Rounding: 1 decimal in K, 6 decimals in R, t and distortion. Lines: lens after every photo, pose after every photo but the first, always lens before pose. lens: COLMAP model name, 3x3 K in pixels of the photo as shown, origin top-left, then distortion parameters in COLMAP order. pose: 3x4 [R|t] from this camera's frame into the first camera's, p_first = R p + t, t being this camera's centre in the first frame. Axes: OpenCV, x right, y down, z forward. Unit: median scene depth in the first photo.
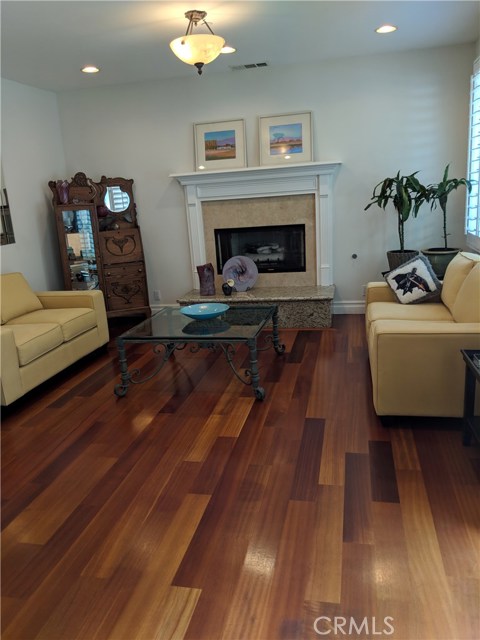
lens RADIAL K [[519.2, 0, 241.2], [0, 519.2, 315.6], [0, 0, 1]] dist [0.053181, -0.096576]
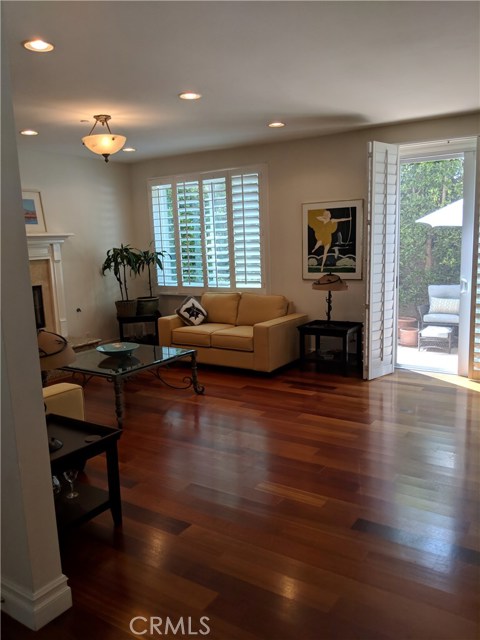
lens RADIAL K [[519.2, 0, 234.5], [0, 519.2, 320.3], [0, 0, 1]] dist [0.053181, -0.096576]
pose [[0.387466, -0.082767, 0.918161, -0.797287], [0.221140, 0.975227, -0.005410, -0.002238], [-0.894968, 0.205138, 0.396171, 0.194637]]
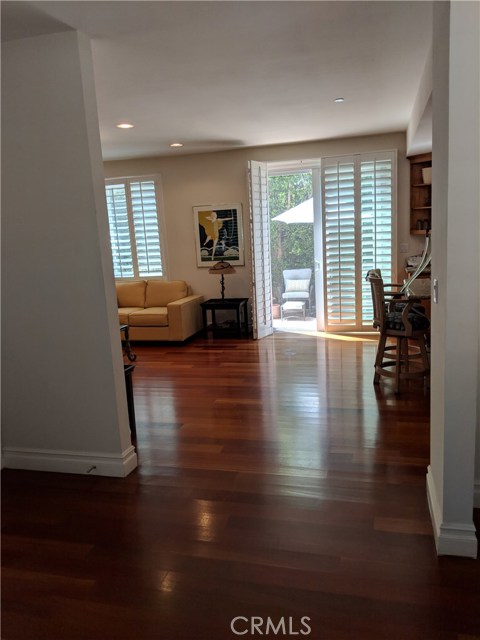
lens RADIAL K [[519.2, 0, 239.8], [0, 519.2, 320.5], [0, 0, 1]] dist [0.053181, -0.096576]
pose [[0.078763, -0.104384, 0.991413, -1.097752], [0.279571, 0.956907, 0.078541, -0.002476], [-0.956889, 0.270984, 0.104552, 0.275029]]
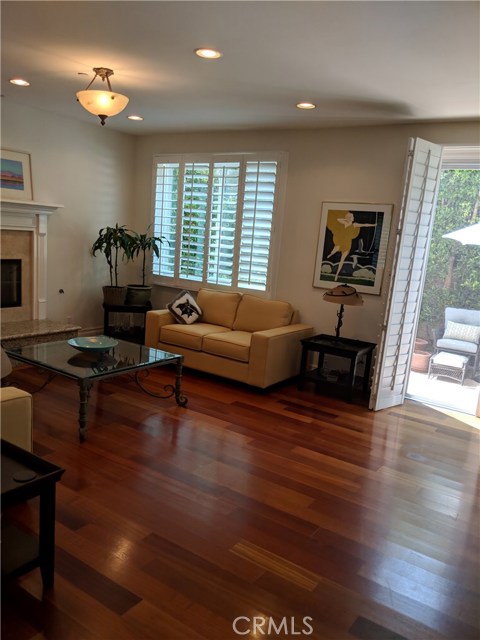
lens RADIAL K [[519.2, 0, 231.5], [0, 519.2, 331.1], [0, 0, 1]] dist [0.053181, -0.096576]
pose [[0.397428, -0.069192, 0.915021, -0.682901], [0.106784, 0.993866, 0.028773, -0.023353], [-0.911399, 0.086274, 0.402379, 0.237932]]
